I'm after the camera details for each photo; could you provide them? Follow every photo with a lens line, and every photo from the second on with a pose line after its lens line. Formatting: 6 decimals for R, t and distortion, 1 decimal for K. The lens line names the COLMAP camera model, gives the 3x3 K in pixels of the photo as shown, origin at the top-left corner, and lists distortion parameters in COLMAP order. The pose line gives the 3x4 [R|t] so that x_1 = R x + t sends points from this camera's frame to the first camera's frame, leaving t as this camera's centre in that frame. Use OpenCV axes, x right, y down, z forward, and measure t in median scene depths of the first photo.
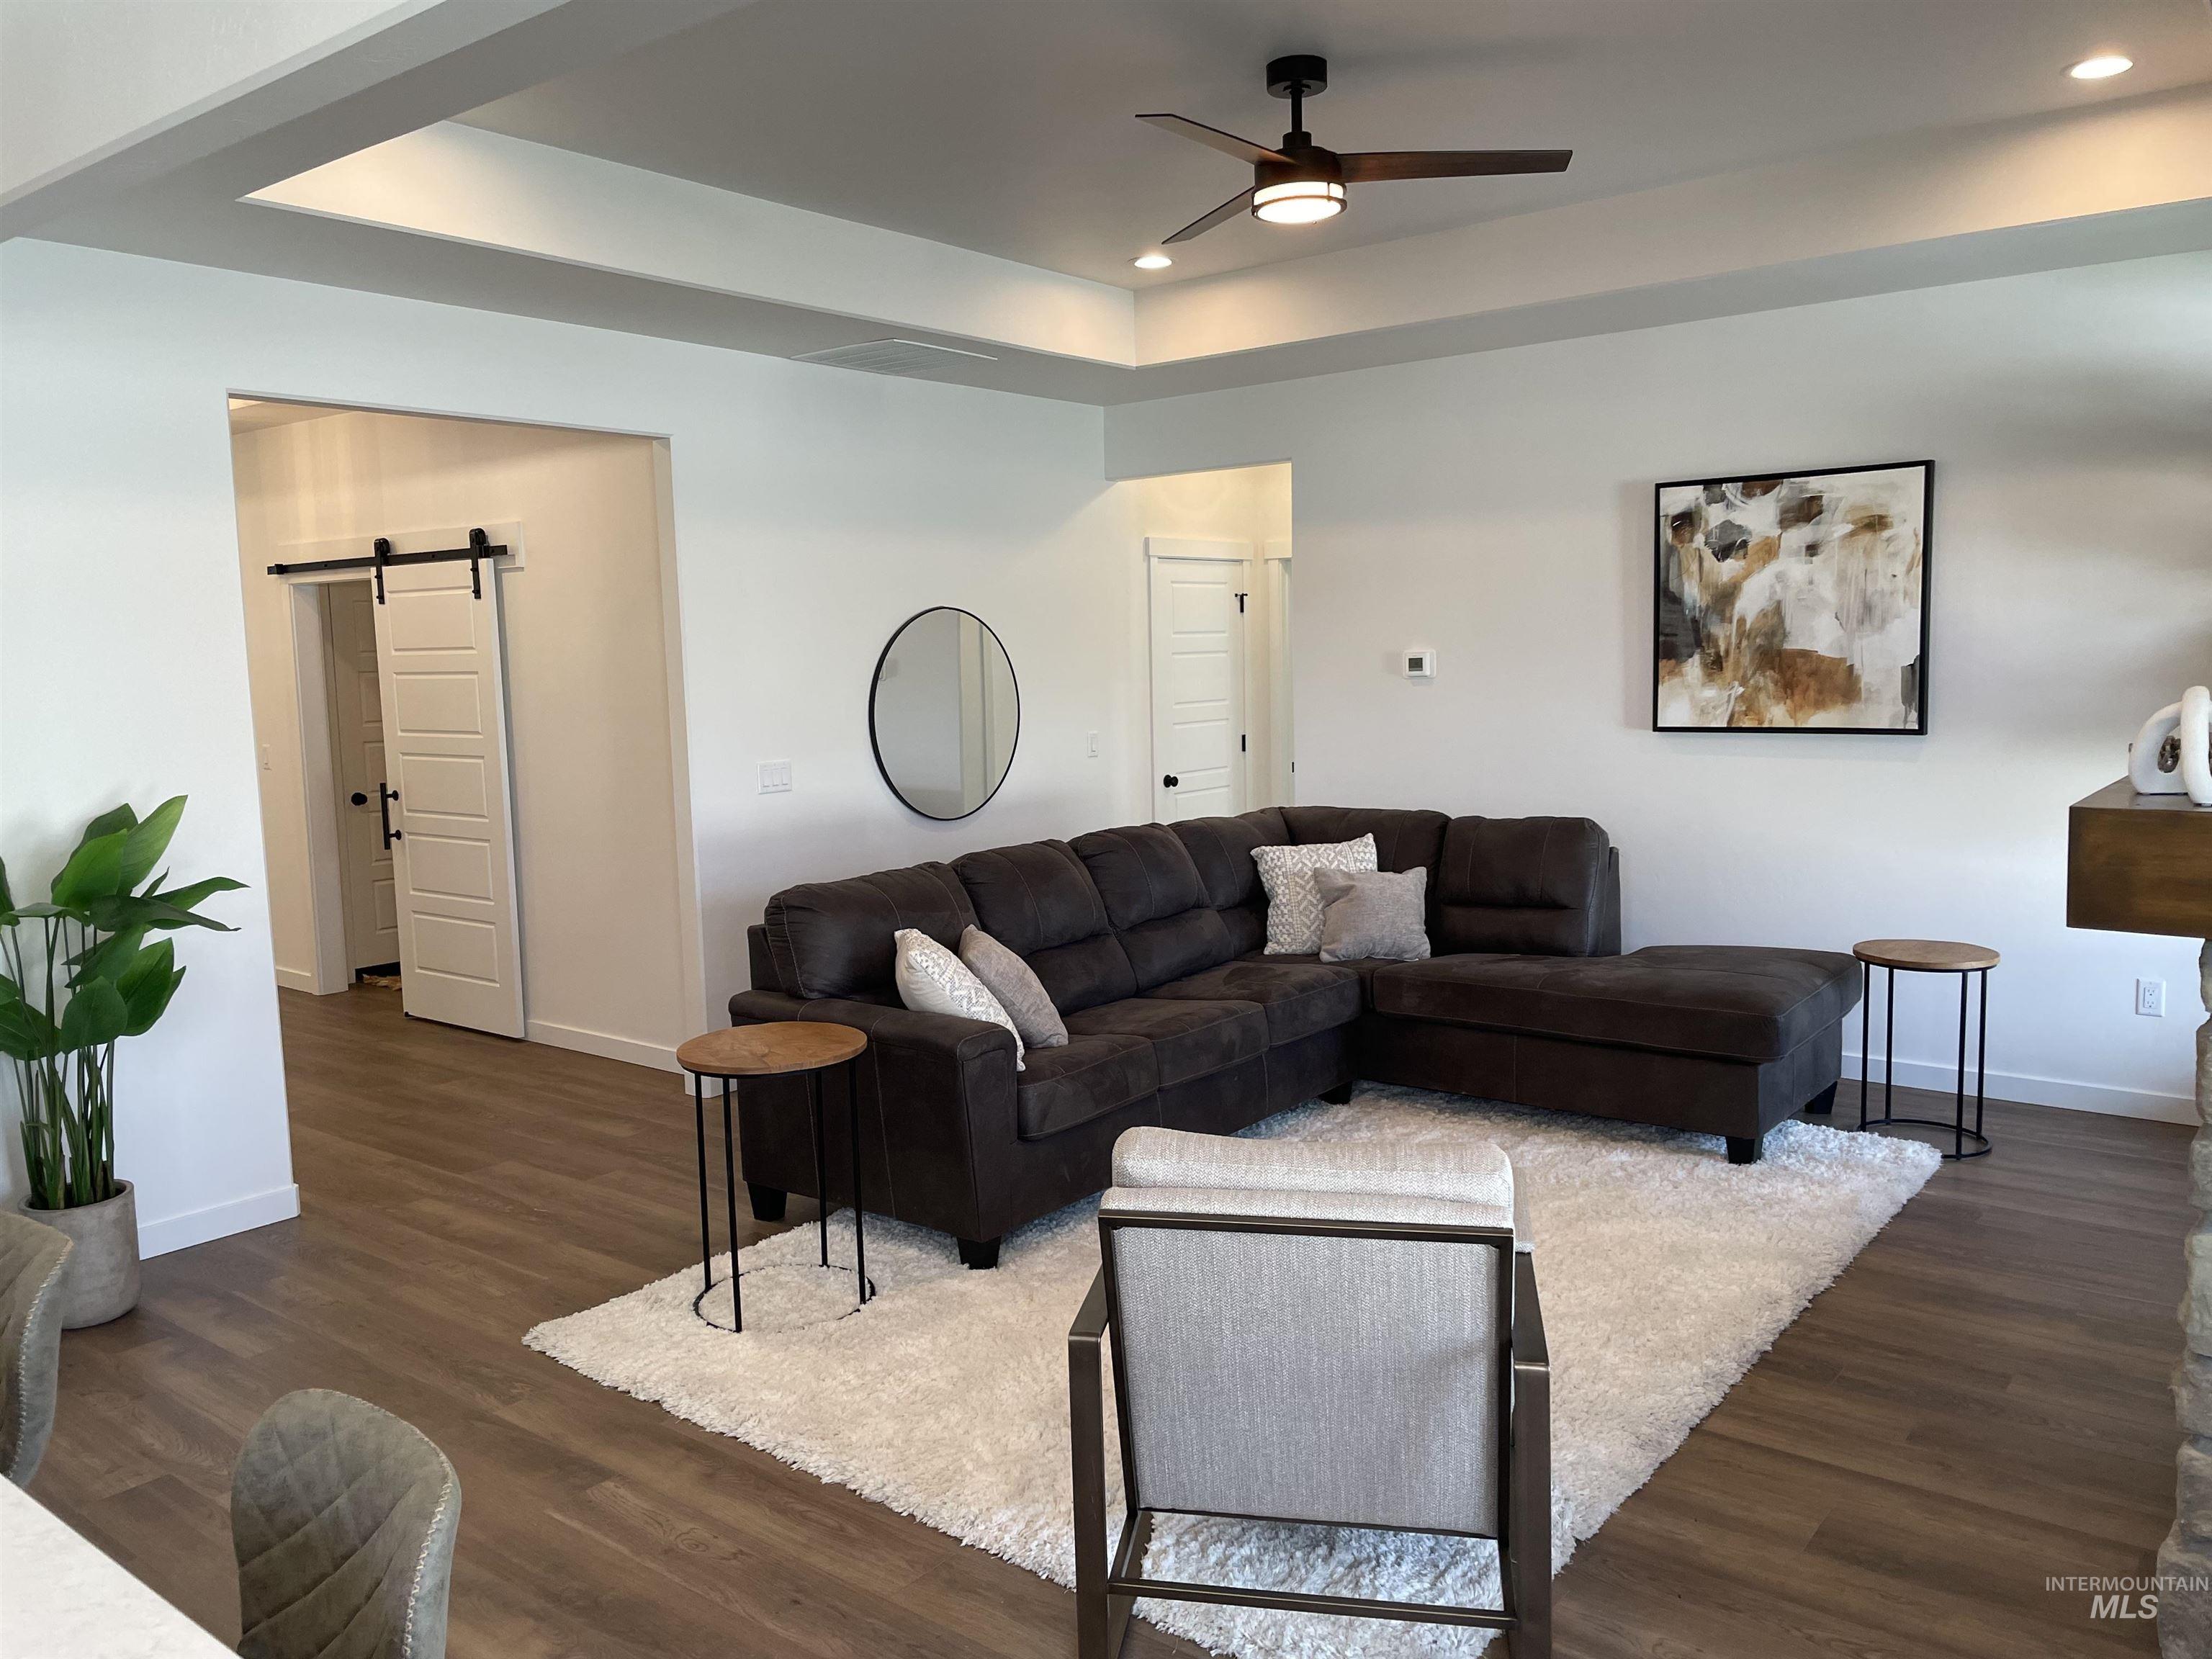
lens RADIAL K [[1660.0, 0, 1095.8], [0, 1660.0, 821.3], [0, 0, 1]] dist [0.024803, -0.029438]
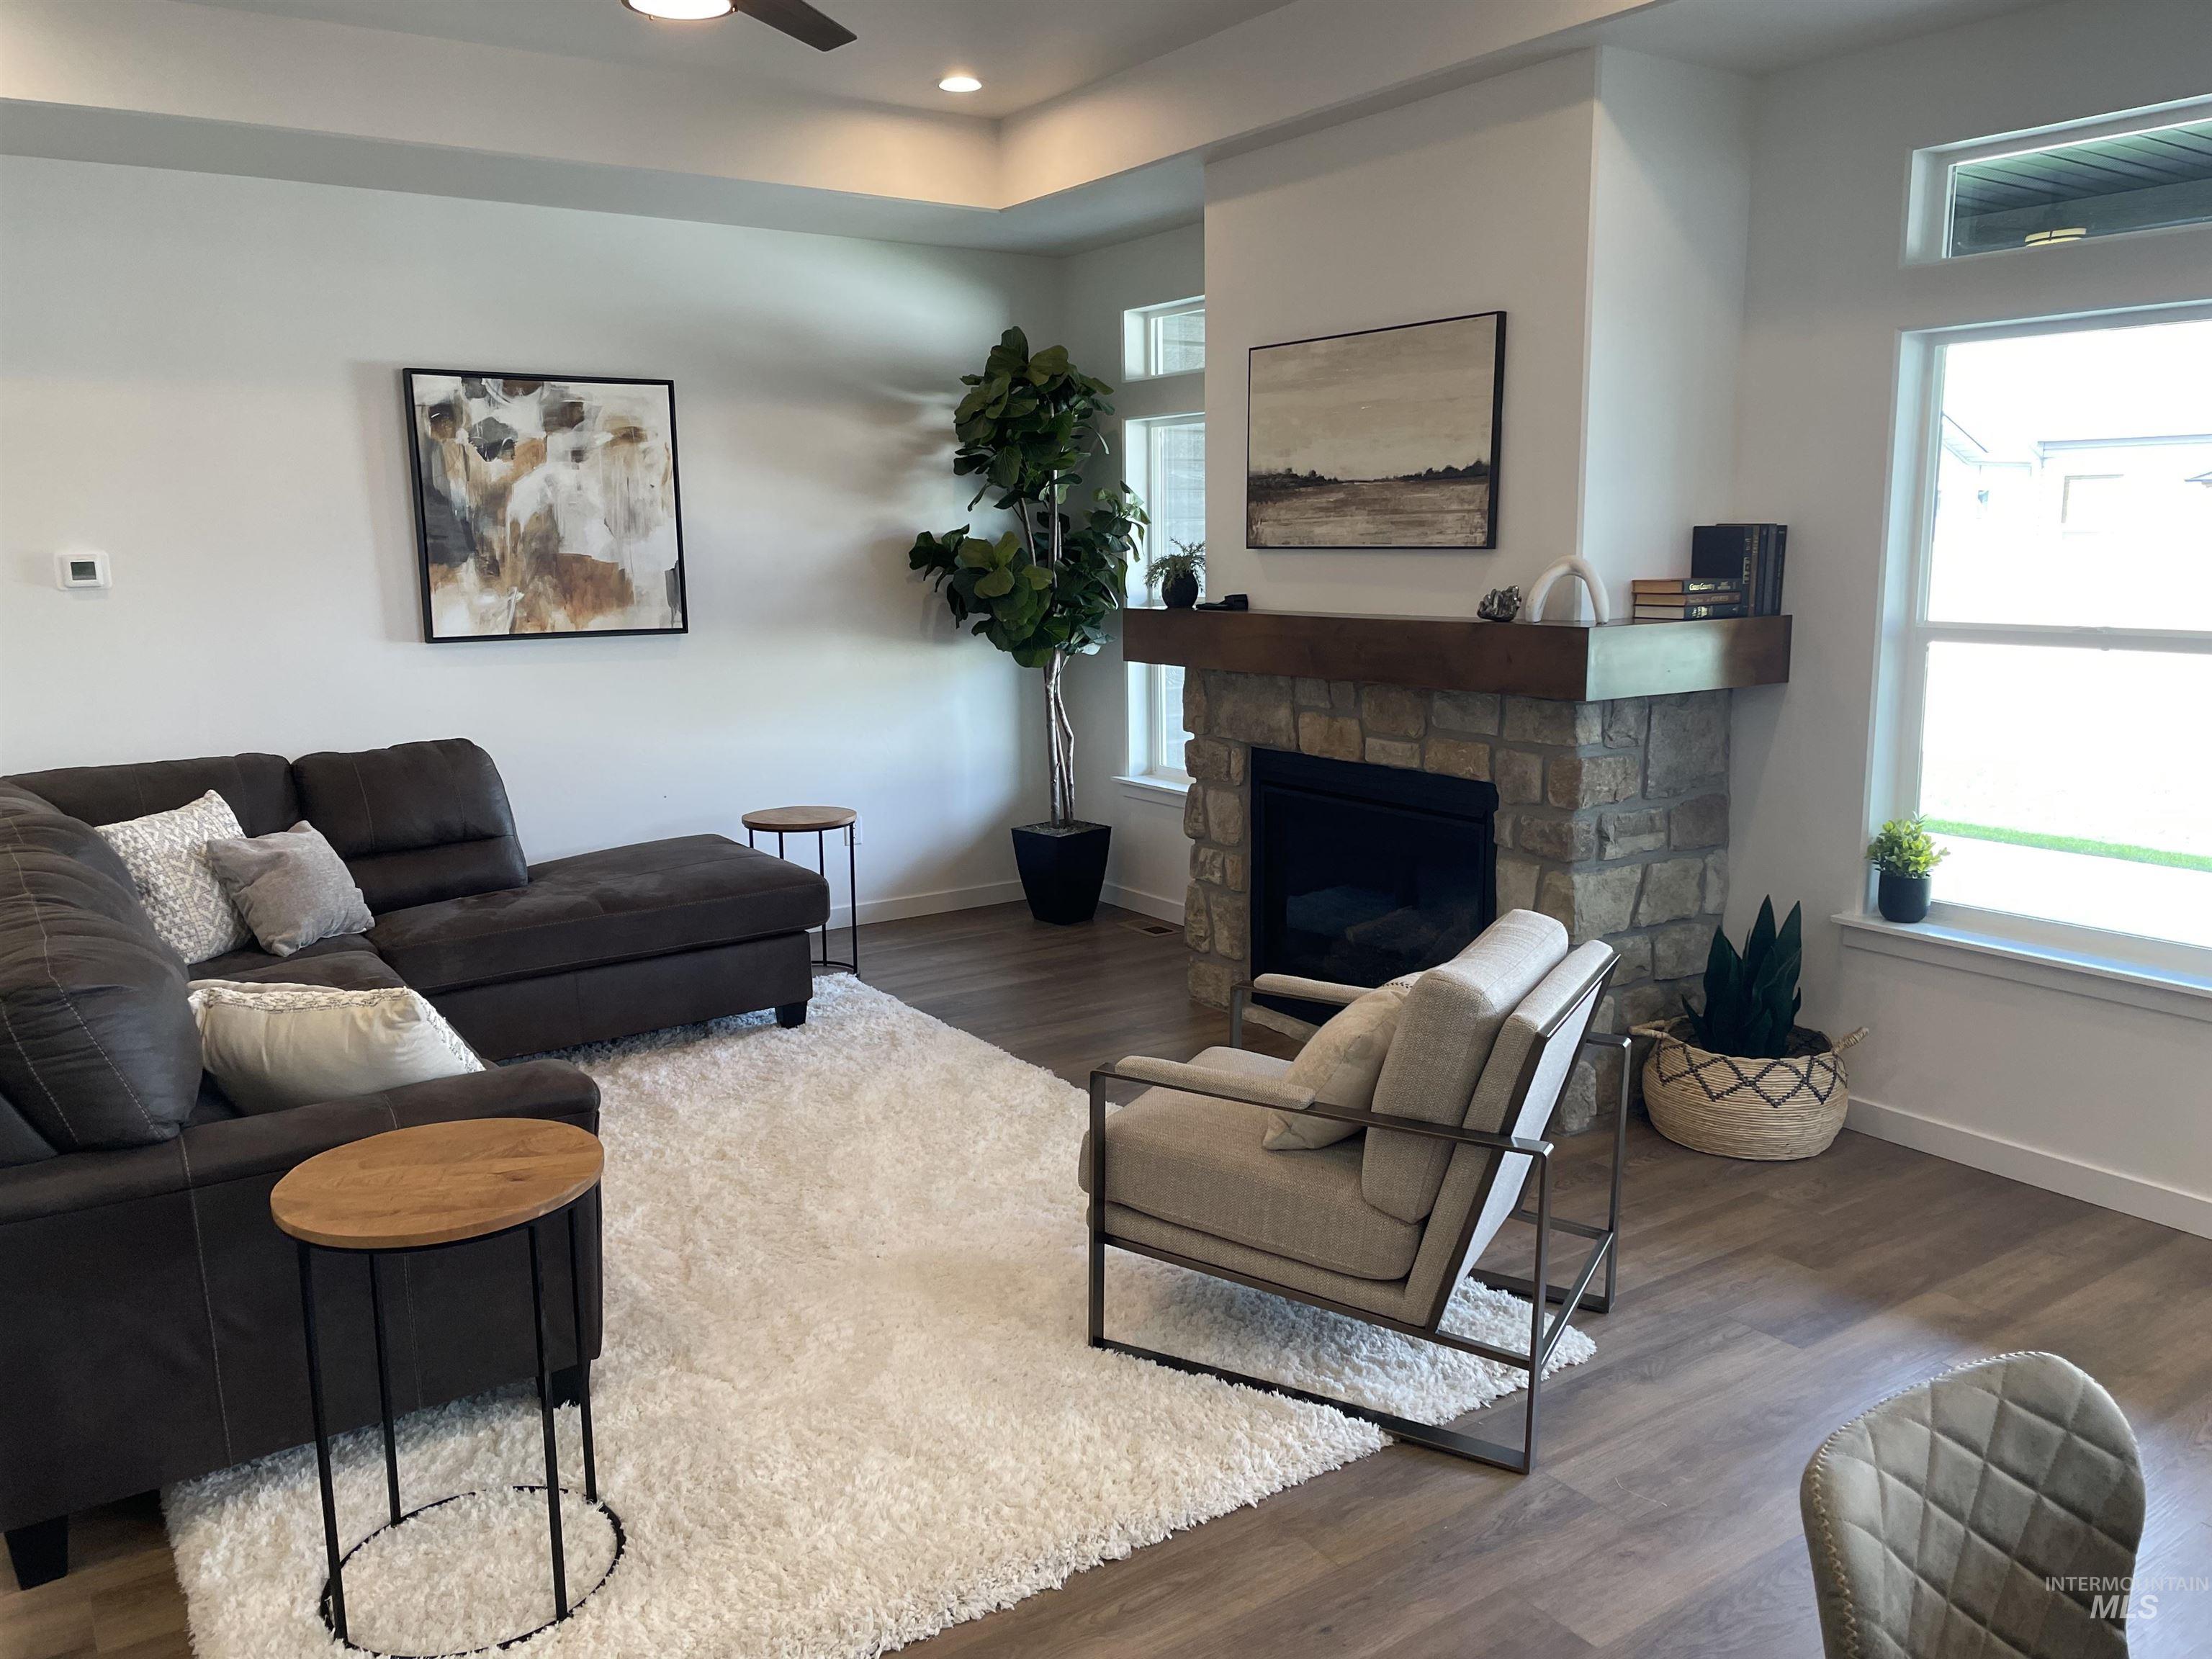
lens RADIAL K [[1660.0, 0, 1092.6], [0, 1660.0, 837.9], [0, 0, 1]] dist [0.024803, -0.029438]
pose [[0.287139, -0.149932, 0.946082, -0.464820], [0.100317, 0.986950, 0.125962, -0.027938], [-0.952621, 0.058740, 0.298432, 0.397822]]
